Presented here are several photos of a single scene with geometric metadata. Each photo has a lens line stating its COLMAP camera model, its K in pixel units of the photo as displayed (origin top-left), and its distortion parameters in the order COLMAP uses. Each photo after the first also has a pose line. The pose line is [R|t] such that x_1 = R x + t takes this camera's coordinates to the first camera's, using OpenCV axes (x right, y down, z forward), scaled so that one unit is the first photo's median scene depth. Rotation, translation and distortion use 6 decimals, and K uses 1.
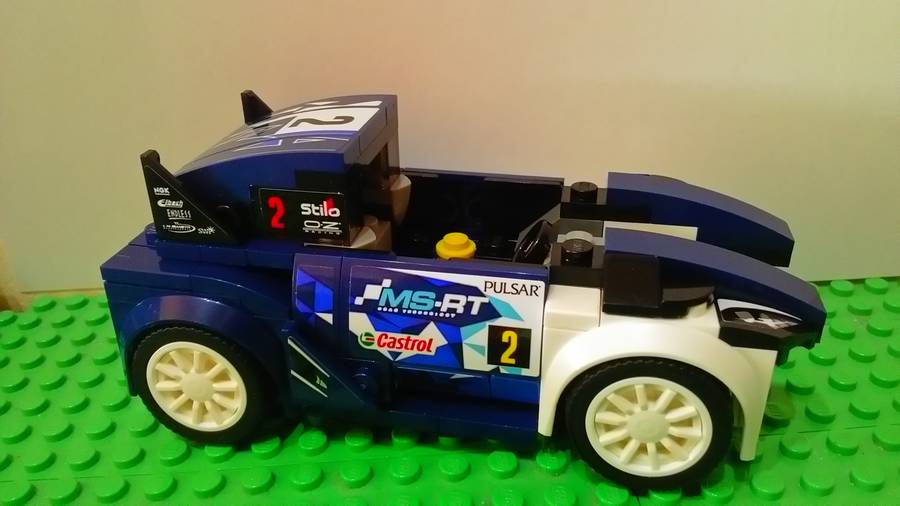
lens RADIAL K [[763.7, 0, 450.0], [0, 763.7, 253.0], [0, 0, 1]] dist [0.169886, -0.401909]
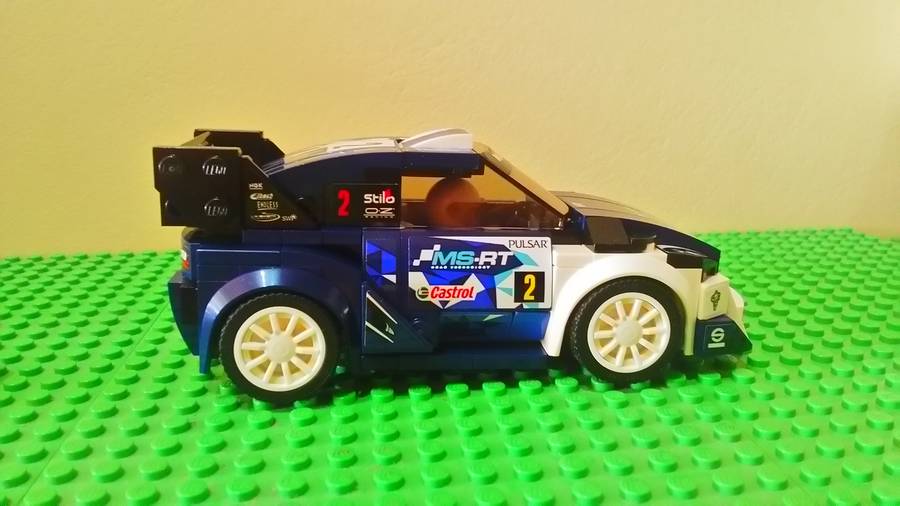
lens RADIAL K [[763.7, 0, 450.0], [0, 763.7, 253.0], [0, 0, 1]] dist [0.169886, -0.401909]
pose [[0.945029, -0.032591, 0.325359, -0.494426], [0.107180, 0.970924, -0.214055, 0.335837], [-0.308922, 0.237160, 0.921044, -0.235072]]
